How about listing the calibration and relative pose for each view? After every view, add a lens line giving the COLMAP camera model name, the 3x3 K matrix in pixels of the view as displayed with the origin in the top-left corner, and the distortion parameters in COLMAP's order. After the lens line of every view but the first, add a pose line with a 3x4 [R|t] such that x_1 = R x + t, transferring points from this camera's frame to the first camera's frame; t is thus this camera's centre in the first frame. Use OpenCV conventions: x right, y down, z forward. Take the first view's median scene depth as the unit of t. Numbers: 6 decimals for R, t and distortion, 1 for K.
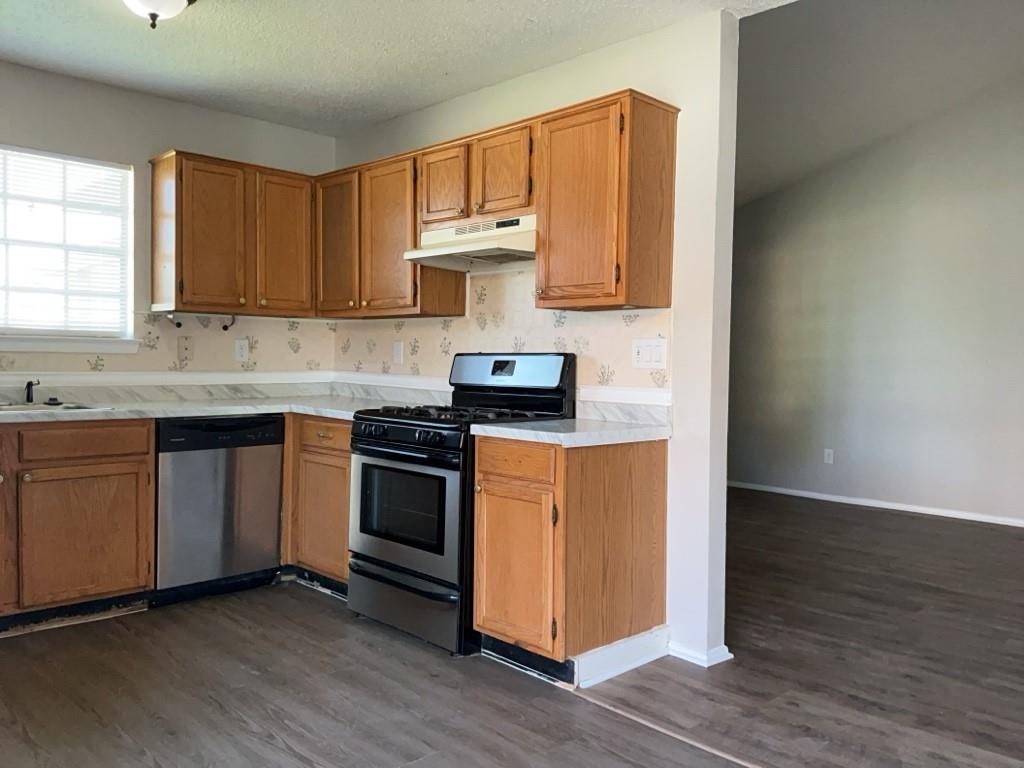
lens RADIAL K [[811.5, 0, 509.2], [0, 811.5, 390.0], [0, 0, 1]] dist [0.078840, -0.154725]
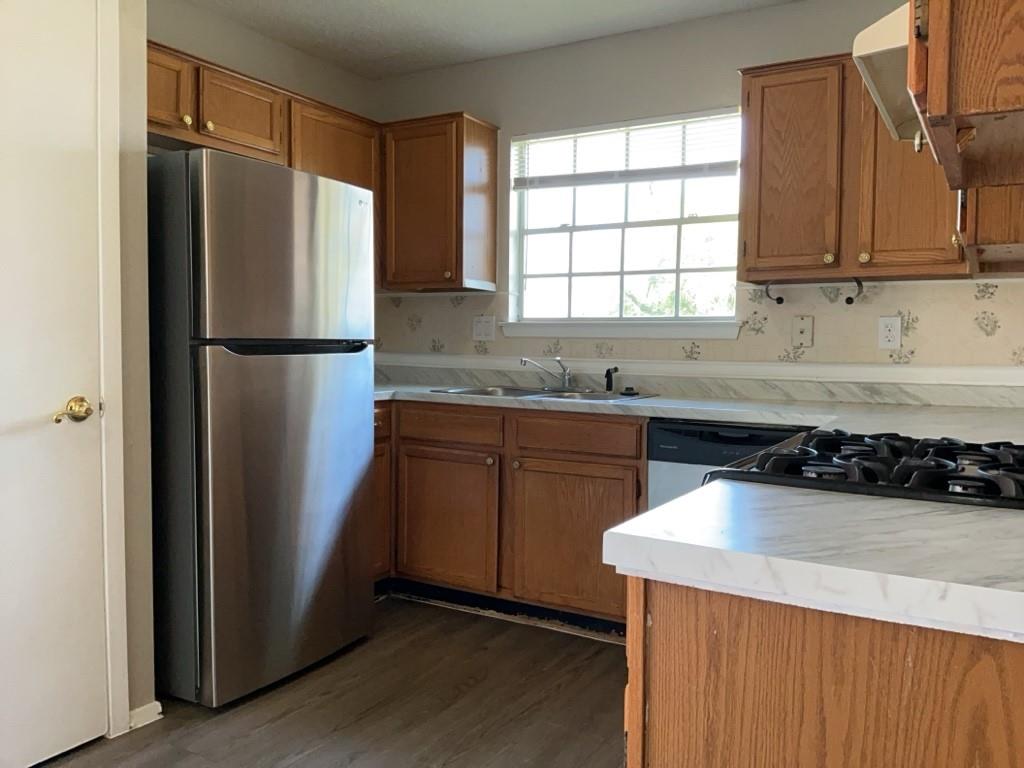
lens RADIAL K [[811.5, 0, 511.1], [0, 811.5, 380.3], [0, 0, 1]] dist [0.078840, -0.154725]
pose [[0.262813, 0.035853, -0.964180, 0.277124], [-0.042060, 0.998785, 0.025675, -0.015364], [0.963930, 0.033806, 0.264002, 0.590557]]
